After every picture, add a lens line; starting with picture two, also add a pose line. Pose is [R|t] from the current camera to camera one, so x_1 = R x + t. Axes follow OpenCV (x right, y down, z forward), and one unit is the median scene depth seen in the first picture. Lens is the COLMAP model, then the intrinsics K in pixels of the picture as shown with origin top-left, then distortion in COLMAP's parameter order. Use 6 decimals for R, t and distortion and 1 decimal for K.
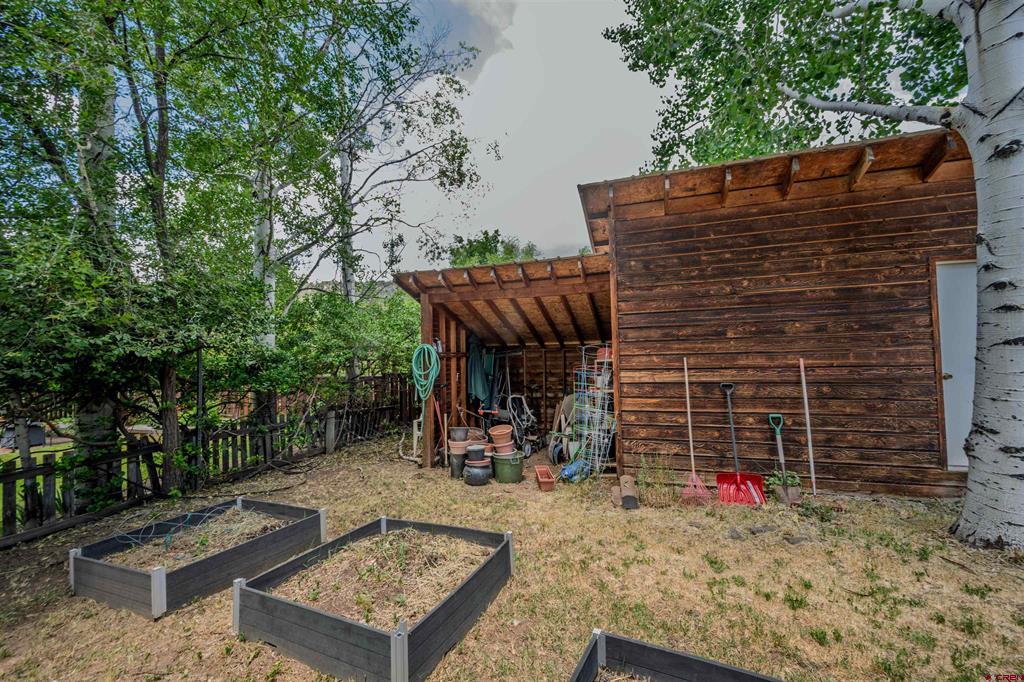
lens RADIAL K [[402.5, 0, 512.5], [0, 402.5, 344.7], [0, 0, 1]] dist [0.002673, -0.000566]
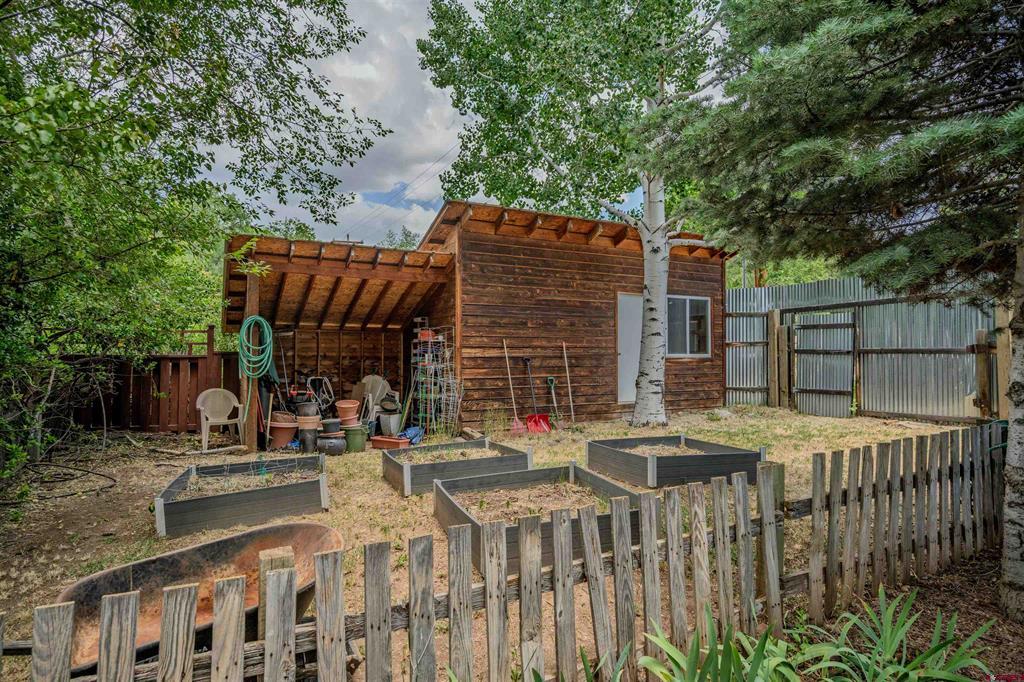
lens RADIAL K [[568.1, 0, 508.9], [0, 568.1, 344.9], [0, 0, 1]] dist [-0.006243, -0.001052]
pose [[0.696635, 0.034831, 0.716580, -0.983749], [-0.040310, 0.999143, -0.009377, 0.070245], [-0.716293, -0.022353, 0.697442, -0.393465]]
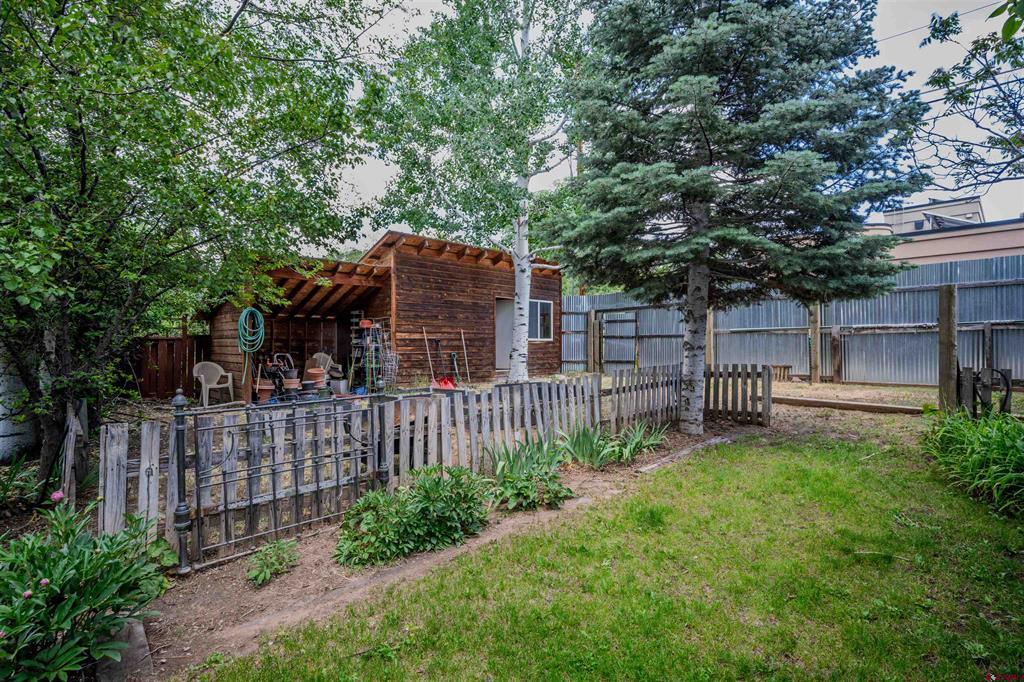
lens RADIAL K [[499.6, 0, 513.6], [0, 499.6, 341.2], [0, 0, 1]] dist [-0.000409, 0.000081]
pose [[0.460051, 0.030802, 0.887358, -1.632666], [-0.039686, 0.999113, -0.014106, 0.124078], [-0.887005, -0.028727, 0.460865, -0.588117]]
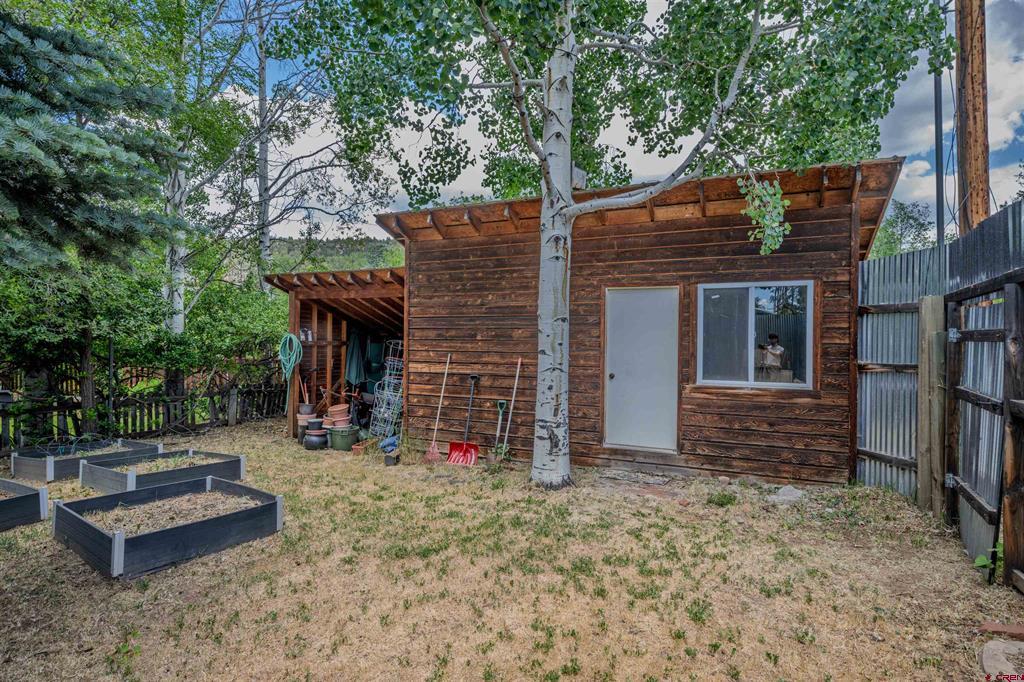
lens RADIAL K [[528.7, 0, 508.0], [0, 528.7, 344.6], [0, 0, 1]] dist [0.006480, -0.002184]
pose [[0.992254, 0.034976, -0.119199, 0.816159], [-0.030511, 0.998770, 0.039075, -0.068370], [0.120419, -0.035136, 0.992101, -0.632678]]
